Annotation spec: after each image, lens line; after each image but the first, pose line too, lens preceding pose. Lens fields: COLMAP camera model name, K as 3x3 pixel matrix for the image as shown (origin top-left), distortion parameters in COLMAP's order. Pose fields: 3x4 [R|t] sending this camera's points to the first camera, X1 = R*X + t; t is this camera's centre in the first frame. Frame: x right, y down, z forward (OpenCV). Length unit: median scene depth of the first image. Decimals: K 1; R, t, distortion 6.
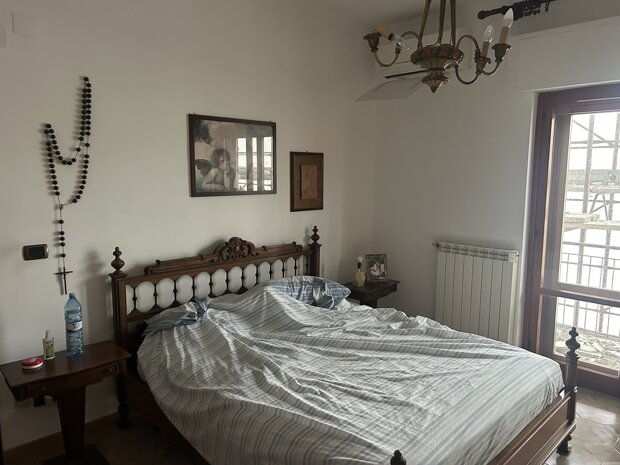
lens RADIAL K [[473.2, 0, 310.0], [0, 473.2, 232.5], [0, 0, 1]] dist [-0.002928, -0.004832]
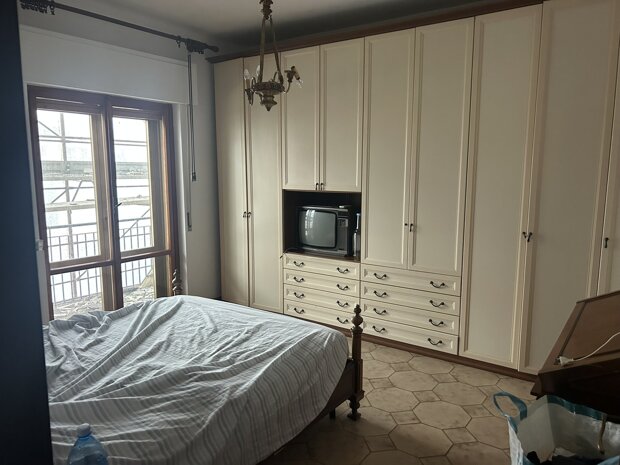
lens RADIAL K [[464.9, 0, 310.0], [0, 464.9, 232.5], [0, 0, 1]] dist [0.108802, 0.001529]
pose [[-0.159712, -0.138272, 0.977432, -1.004761], [0.129975, 0.978576, 0.159672, -0.102430], [-0.978570, 0.152544, -0.138318, 0.868728]]
